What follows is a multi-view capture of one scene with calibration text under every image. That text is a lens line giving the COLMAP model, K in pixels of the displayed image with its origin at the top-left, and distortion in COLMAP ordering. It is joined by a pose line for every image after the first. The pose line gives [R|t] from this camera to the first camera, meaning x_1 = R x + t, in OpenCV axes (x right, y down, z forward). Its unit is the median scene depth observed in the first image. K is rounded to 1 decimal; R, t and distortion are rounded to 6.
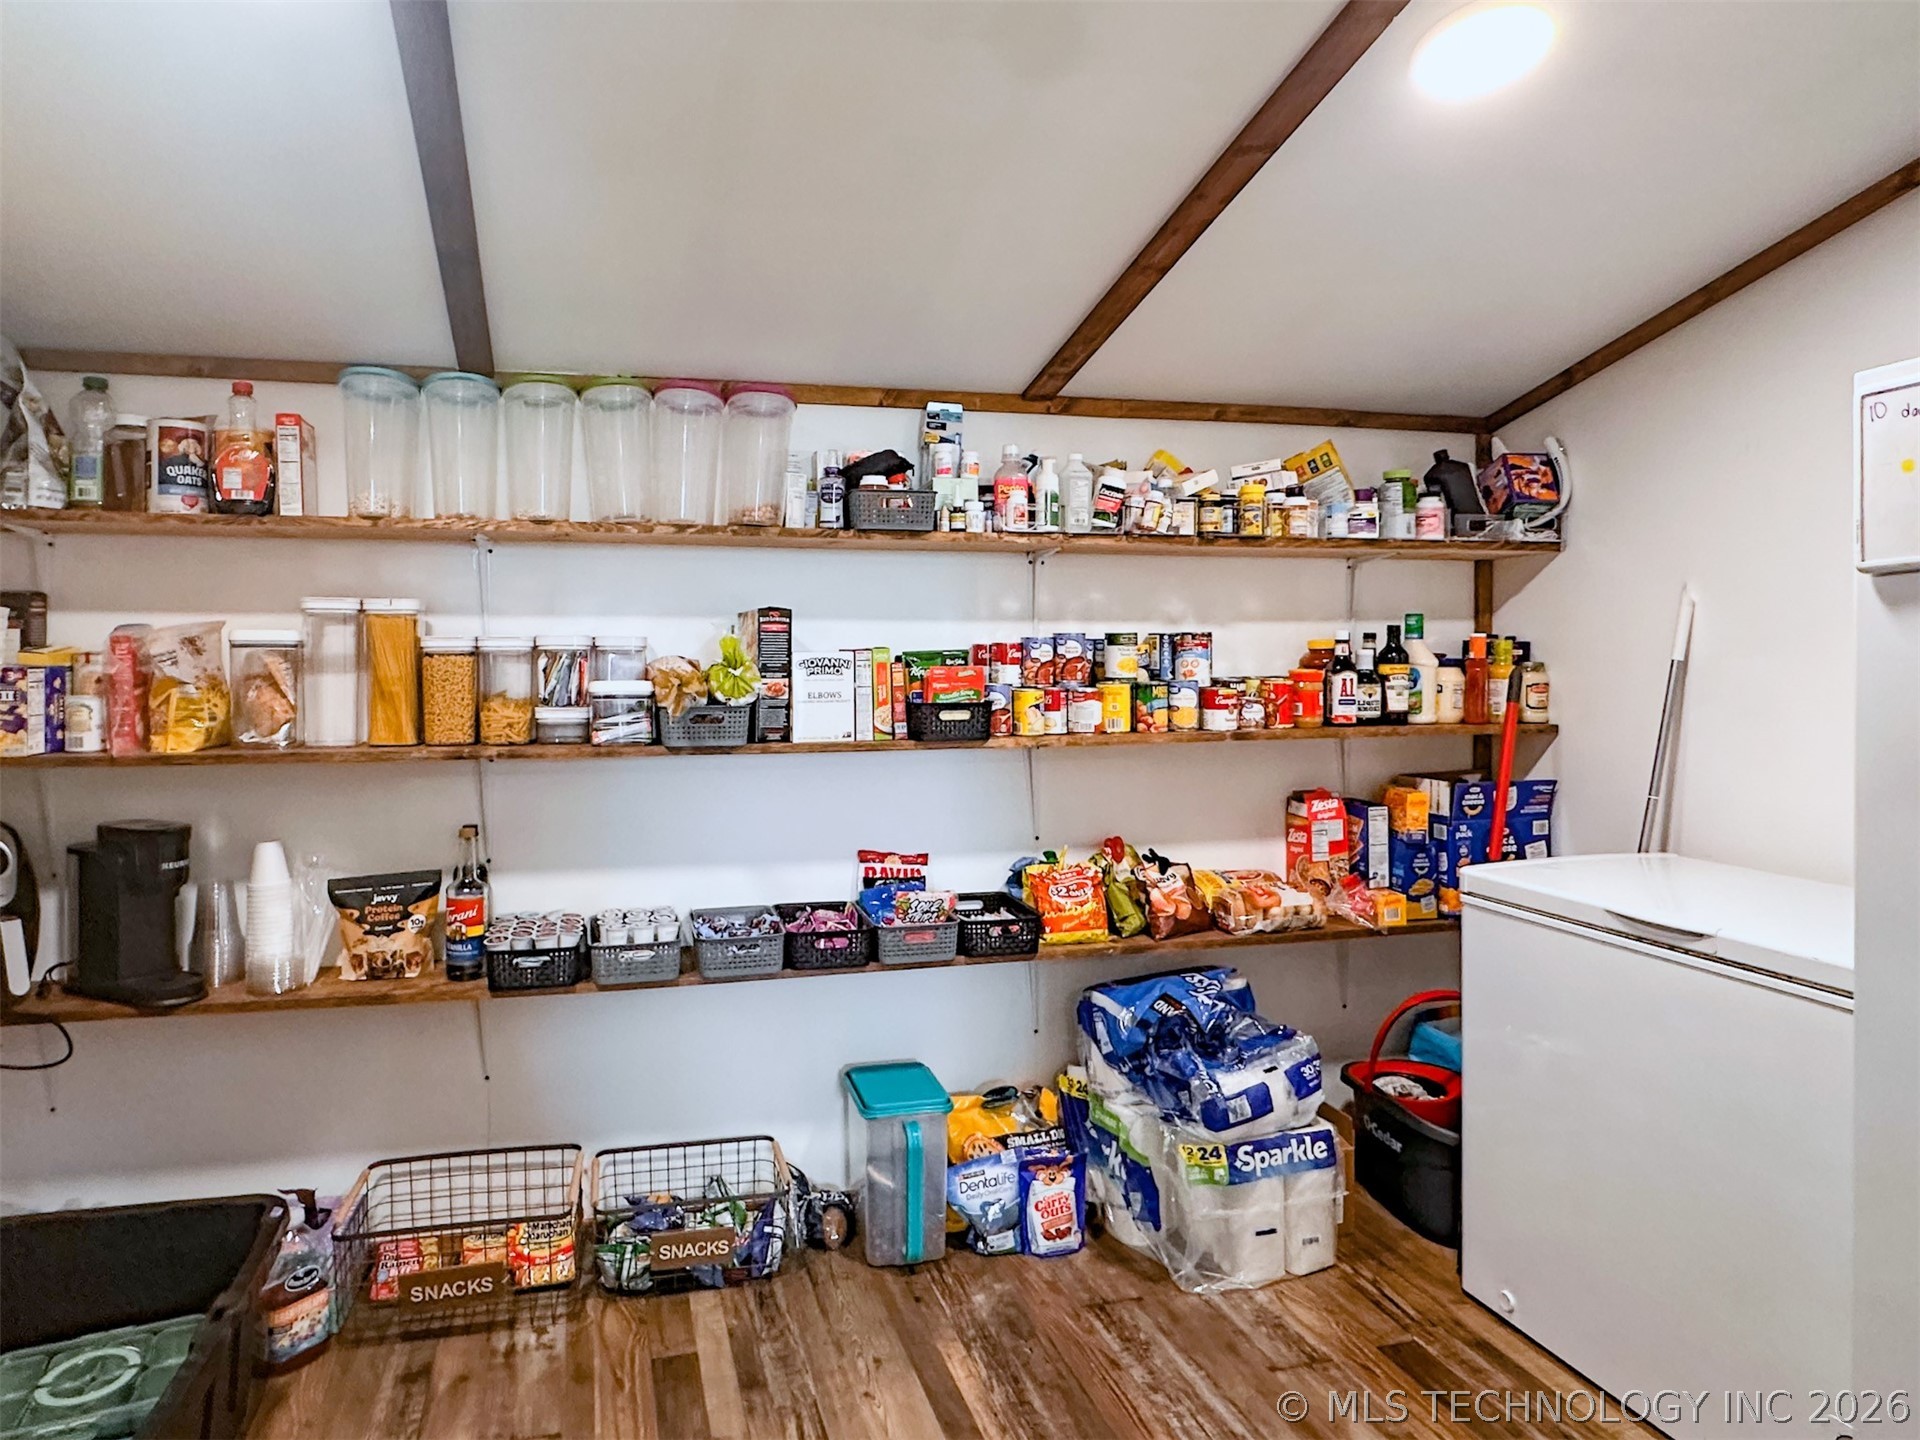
lens RADIAL K [[1148.4, 0, 884.4], [0, 1148.4, 662.6], [0, 0, 1]] dist [-0.000297, -0.001139]
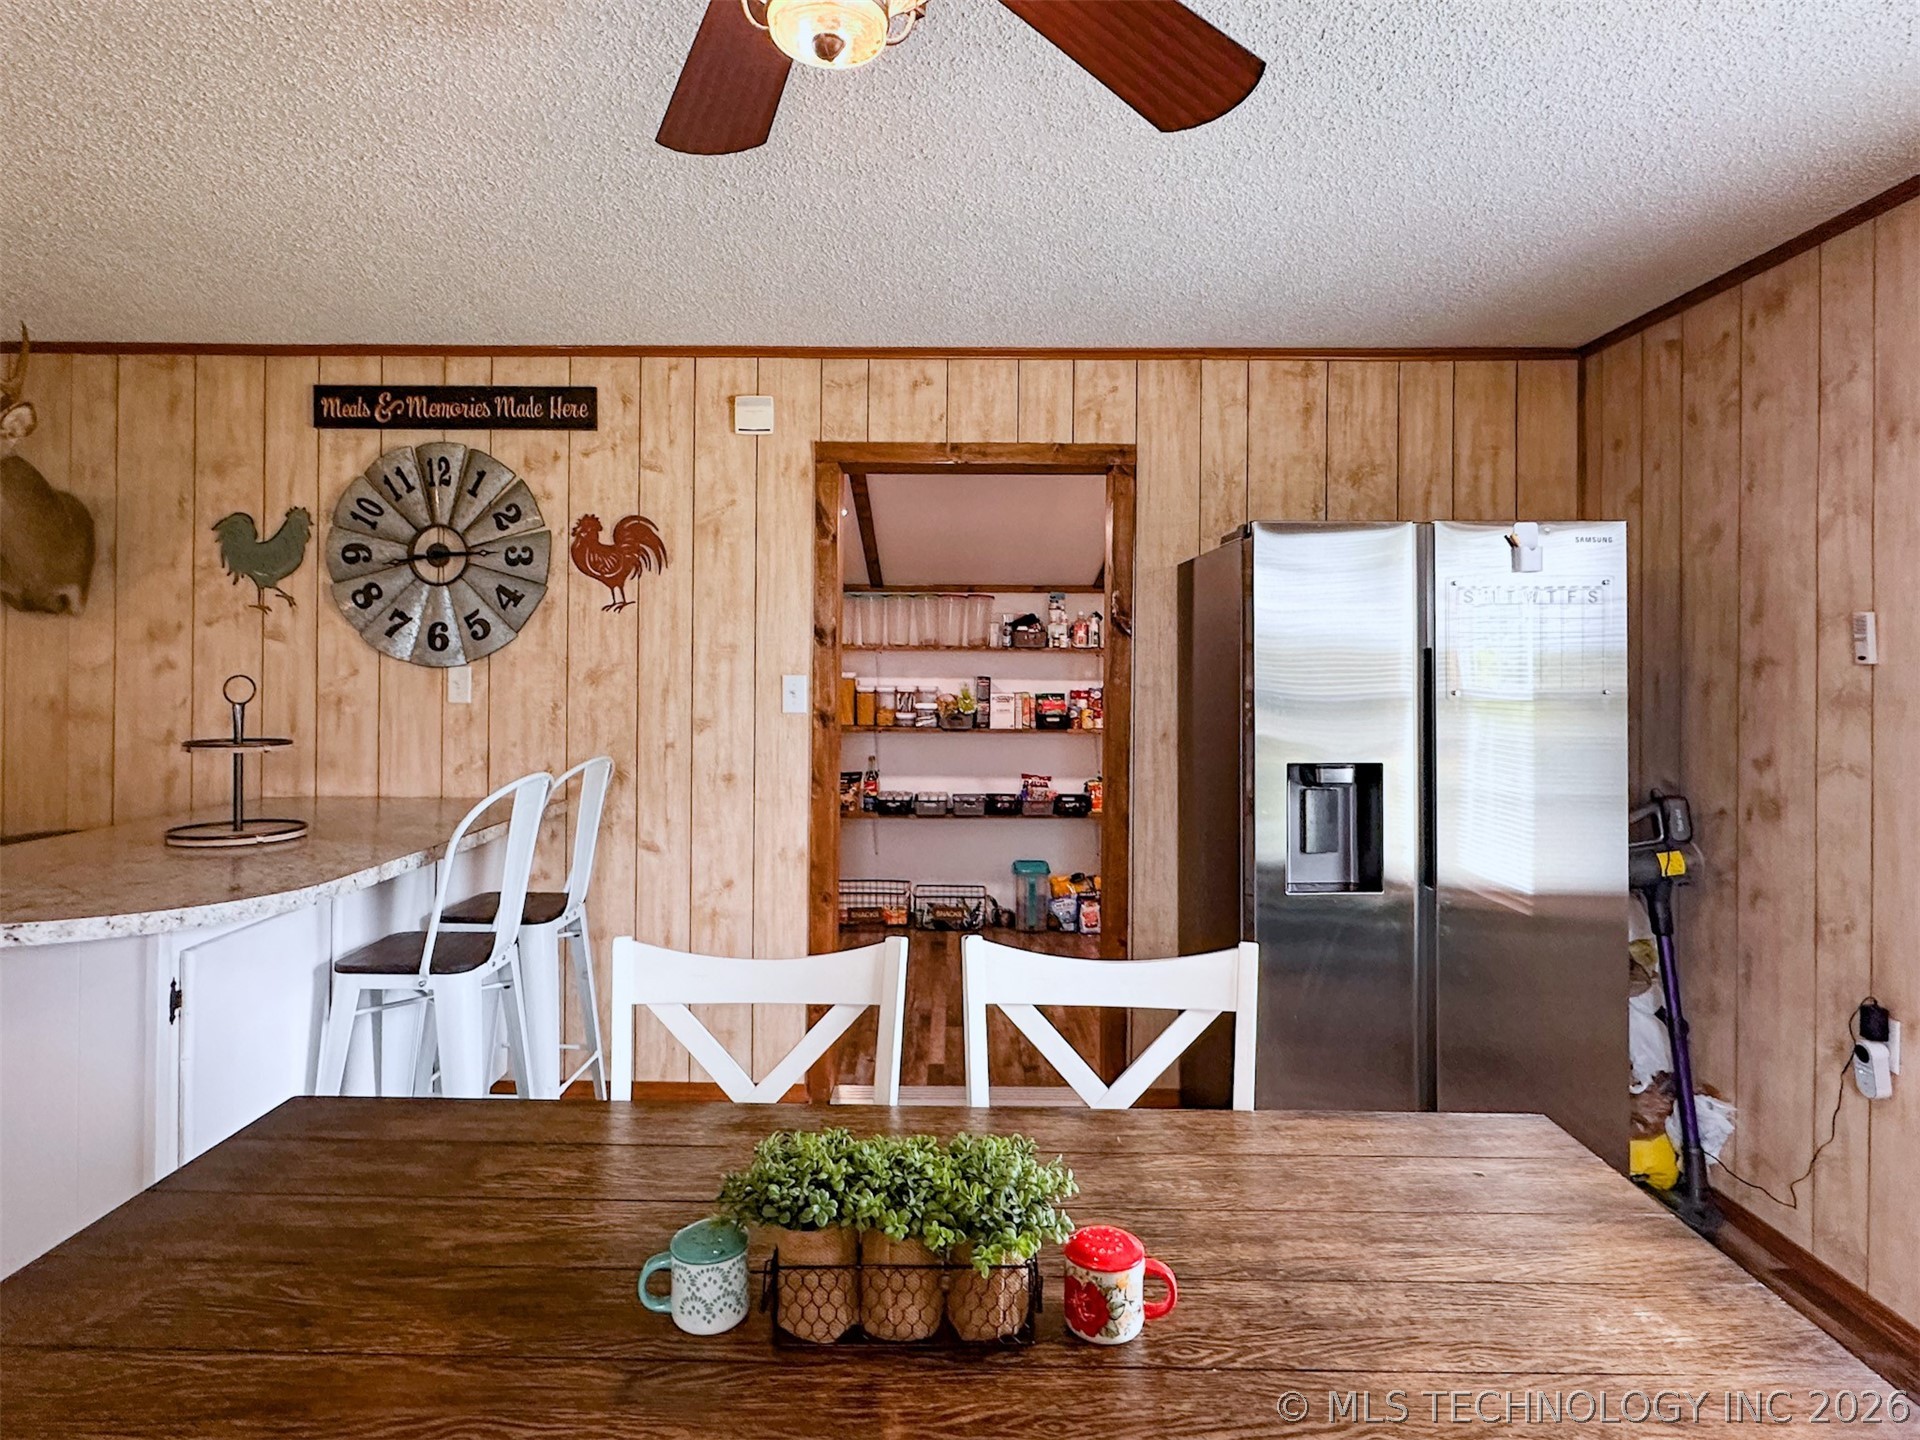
lens RADIAL K [[1061.7, 0, 959.4], [0, 1061.7, 657.3], [0, 0, 1]] dist [-0.009750, 0.003666]
pose [[0.971053, 0.009955, -0.238656, 0.405328], [-0.012721, 0.999869, -0.010054, -0.063517], [0.238524, 0.012799, 0.971052, -1.293541]]
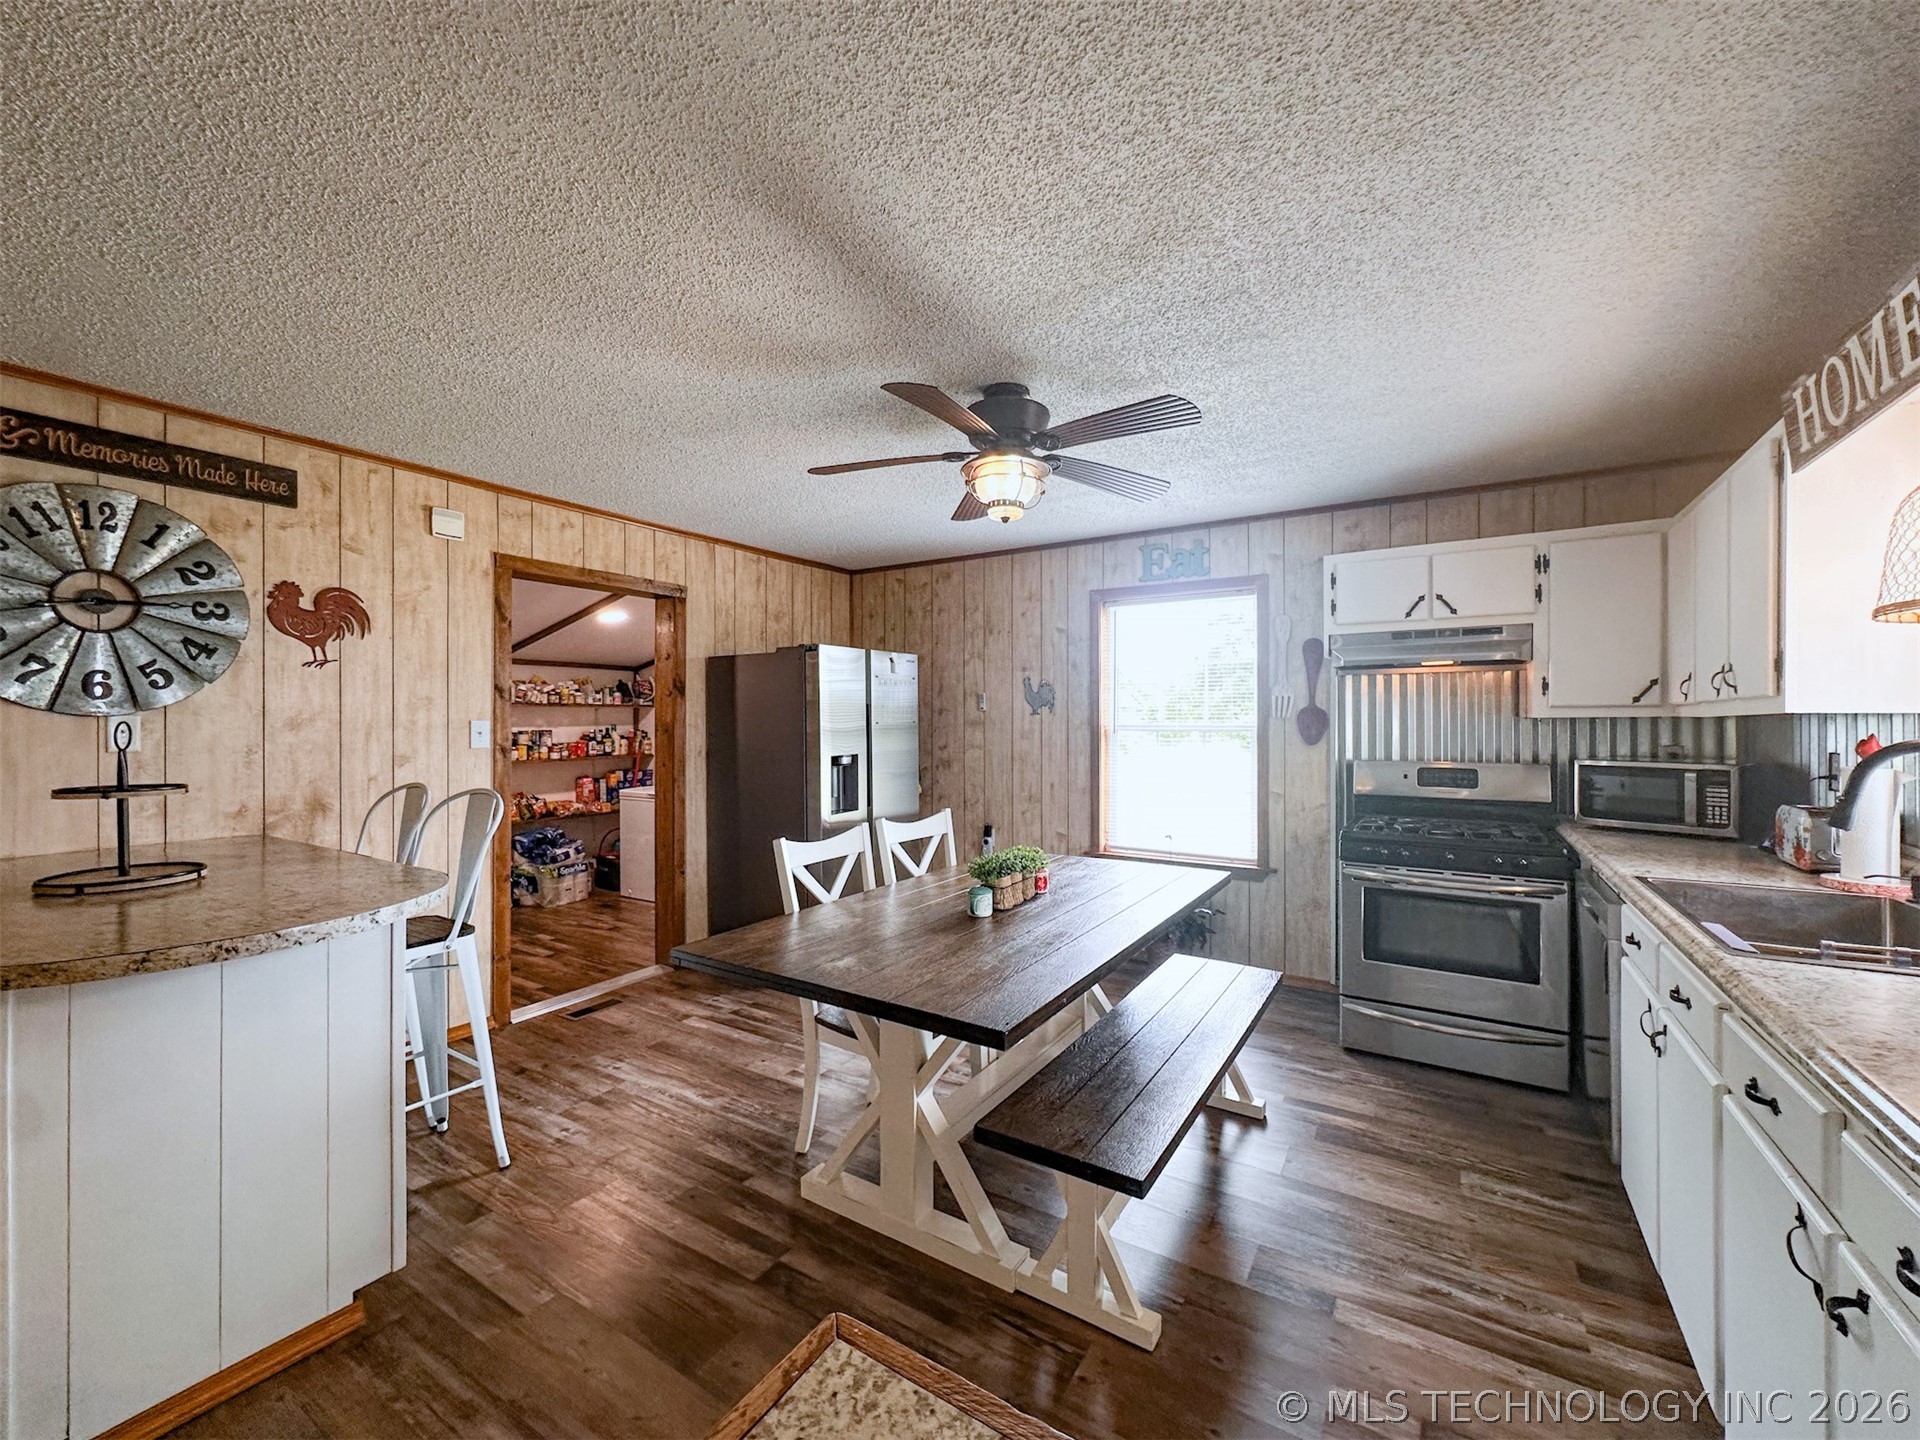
lens RADIAL K [[766.0, 0, 943.6], [0, 766.0, 719.8], [0, 0, 1]] dist [-0.001570, 0.000176]
pose [[0.724703, 0.001011, 0.689061, -0.473002], [0.004830, 0.999967, -0.006546, -0.039385], [-0.689044, 0.008072, 0.724674, -1.560776]]
